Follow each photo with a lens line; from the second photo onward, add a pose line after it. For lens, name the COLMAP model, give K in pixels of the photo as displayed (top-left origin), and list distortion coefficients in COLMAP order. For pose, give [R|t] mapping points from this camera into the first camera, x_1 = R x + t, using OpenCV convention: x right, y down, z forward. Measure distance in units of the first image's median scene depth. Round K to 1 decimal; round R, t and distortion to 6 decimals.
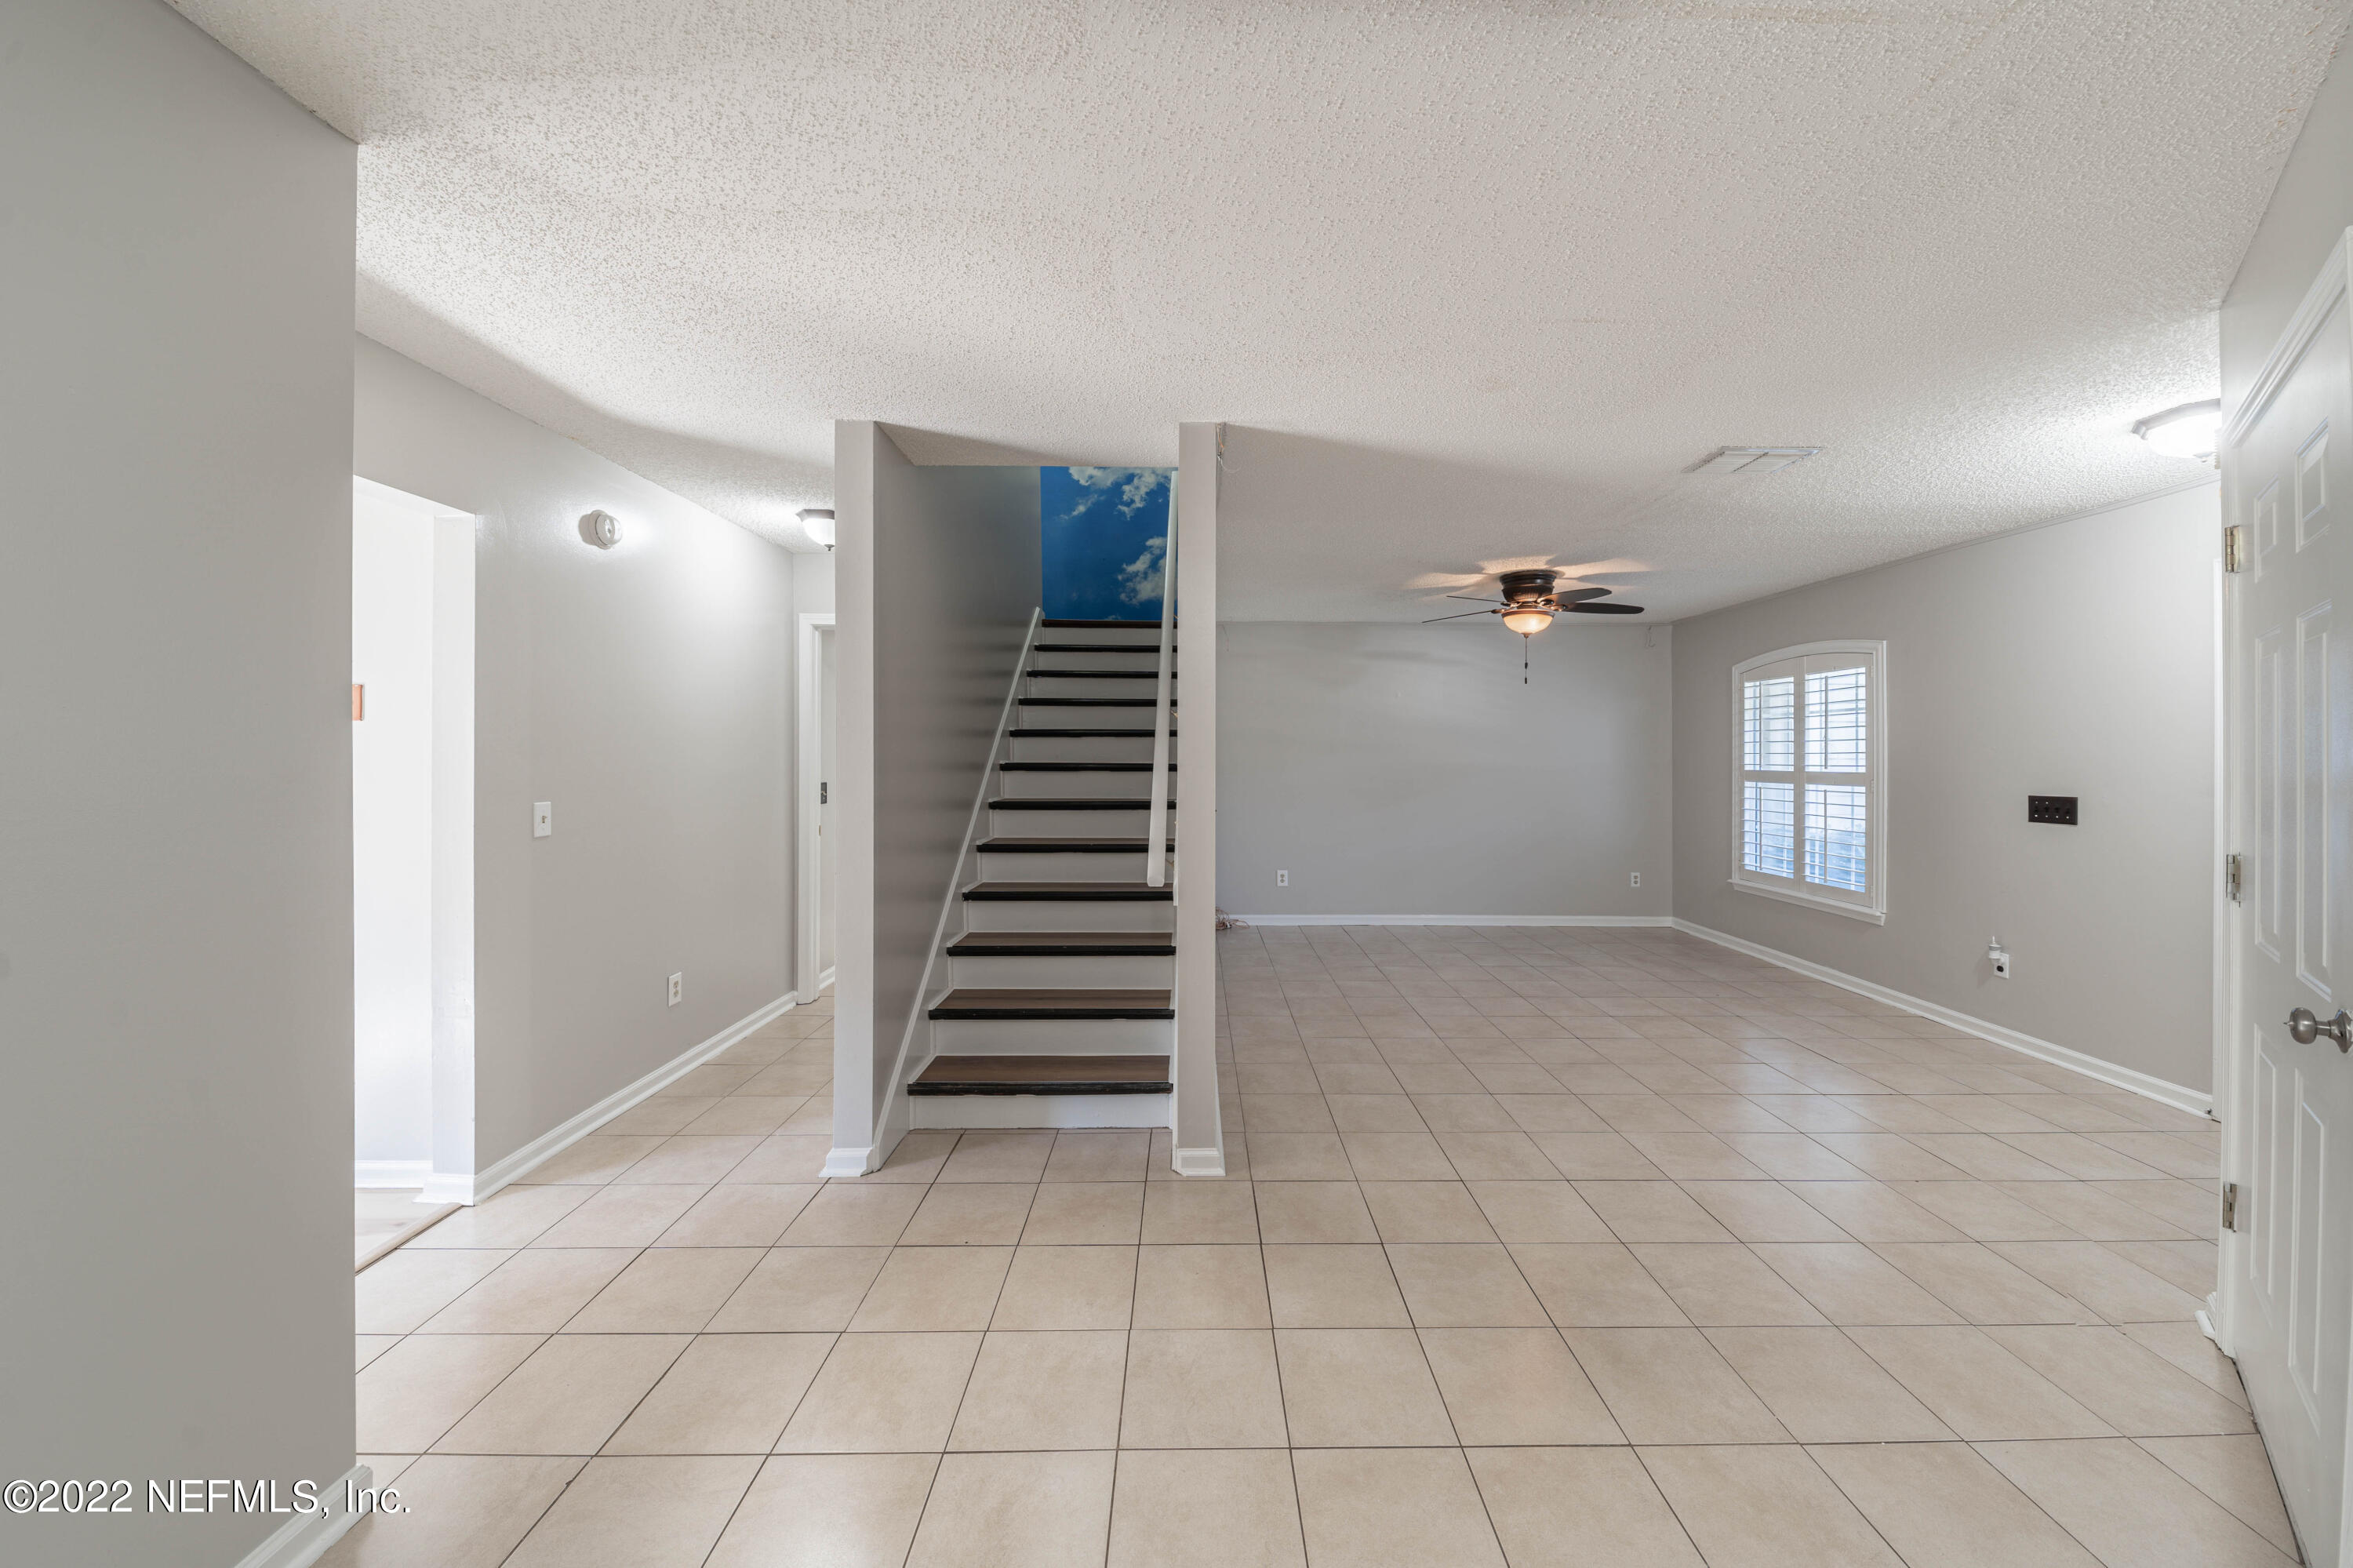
lens RADIAL K [[821.3, 0, 1181.9], [0, 821.3, 758.9], [0, 0, 1]] dist [-0.007760, -0.002529]
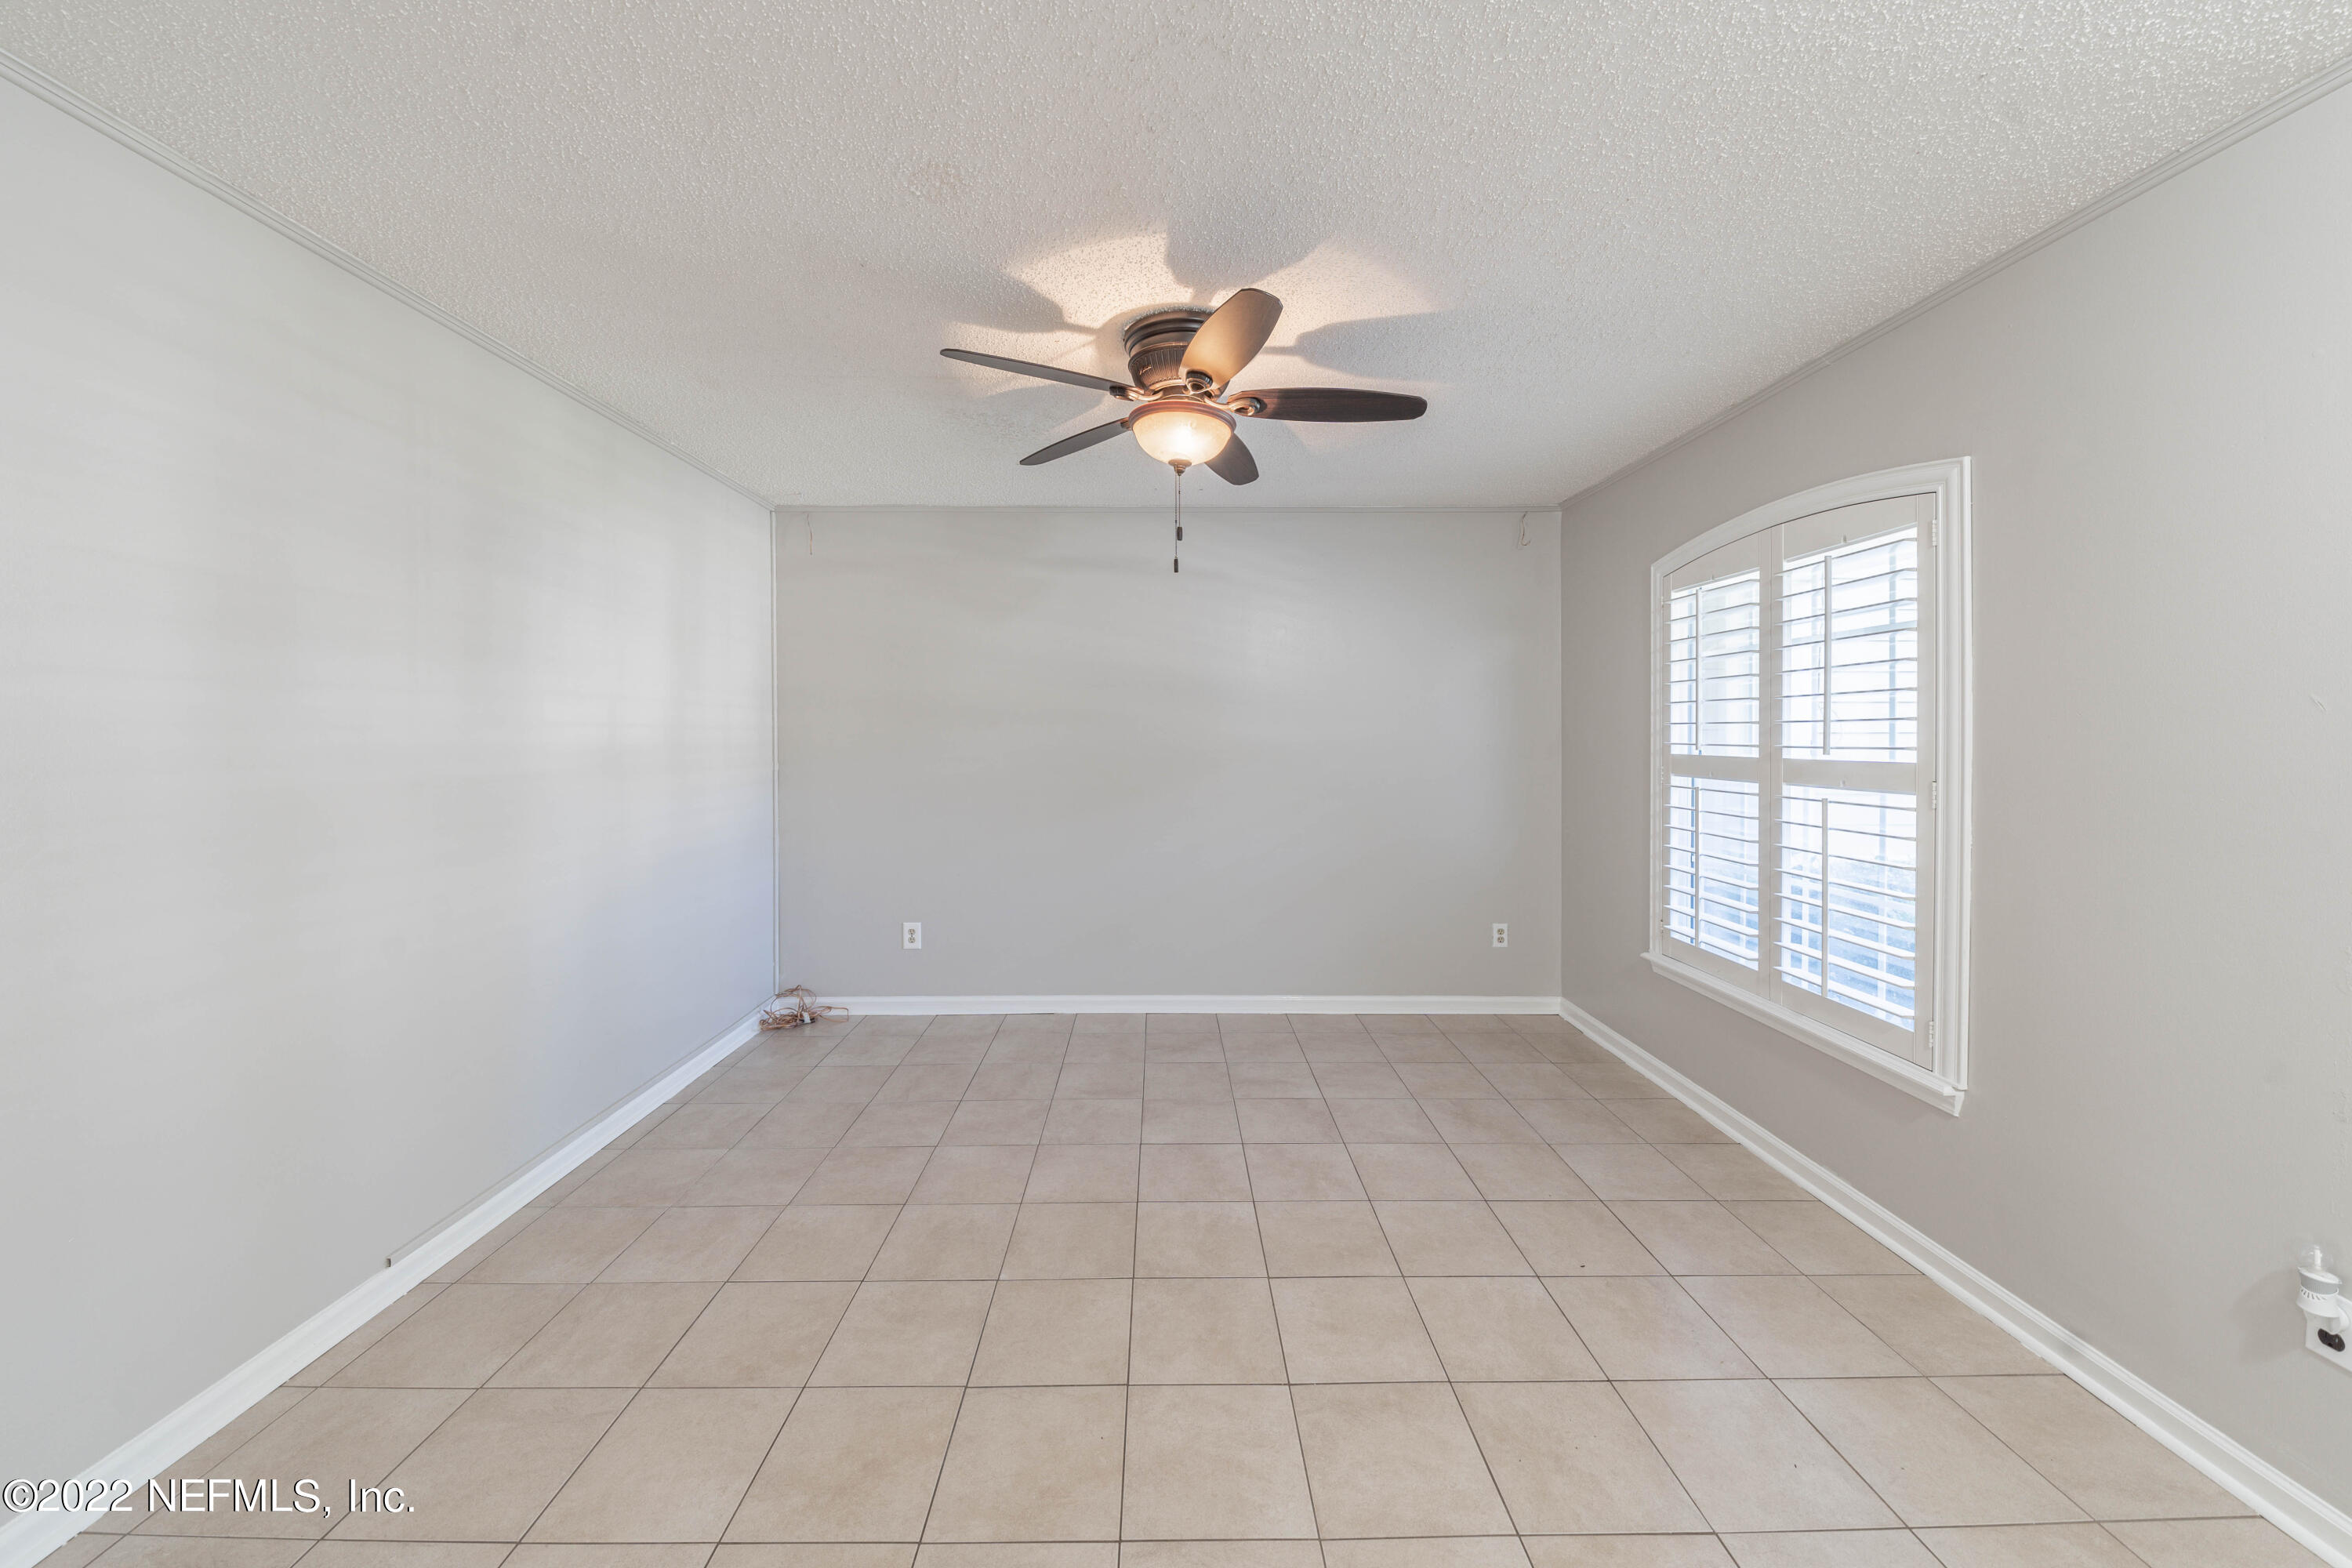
lens RADIAL K [[820.9, 0, 1168.3], [0, 820.9, 740.9], [0, 0, 1]] dist [-0.007760, -0.002529]
pose [[0.999983, -0.003529, 0.004699, 0.417583], [0.003504, 0.999980, 0.005238, 0.000607], [-0.004717, -0.005221, 0.999975, 0.544694]]
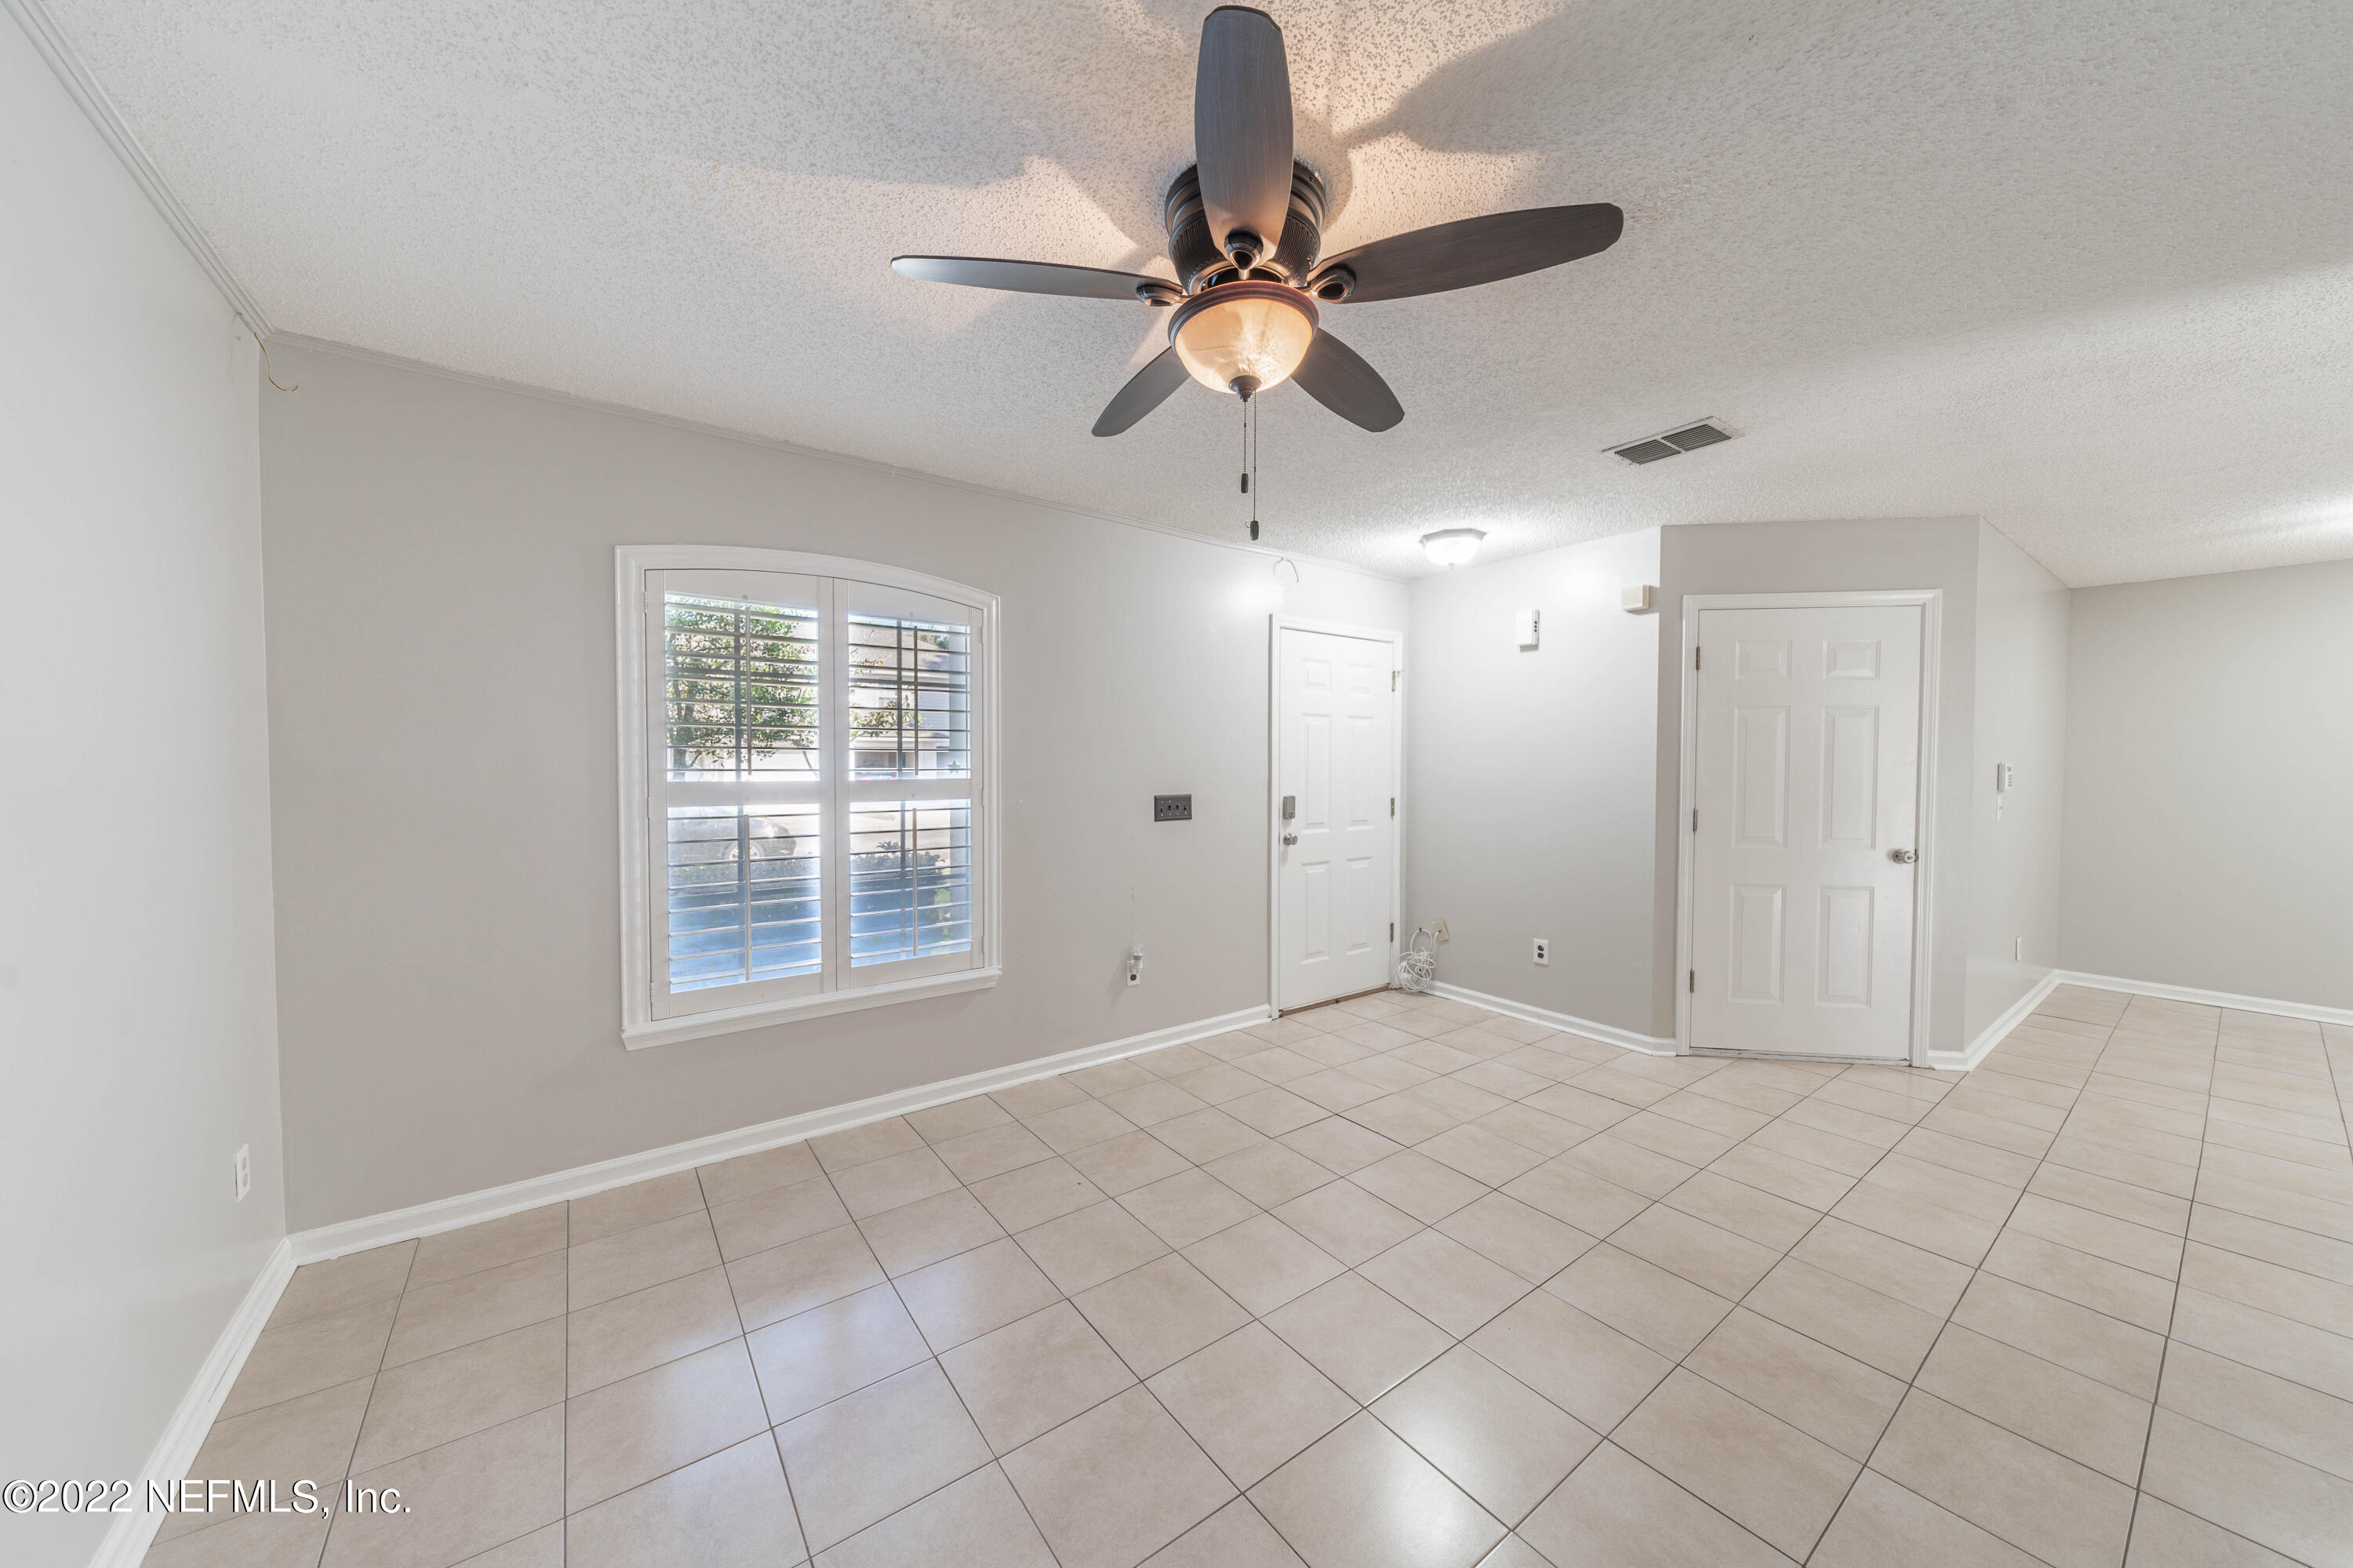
lens RADIAL K [[821.3, 0, 1169.7], [0, 821.3, 775.2], [0, 0, 1]] dist [-0.007760, -0.002529]
pose [[-0.605448, -0.023491, 0.795538, 0.174991], [-0.005647, 0.999666, 0.025220, -0.004701], [-0.795865, 0.010777, -0.605378, 1.243936]]
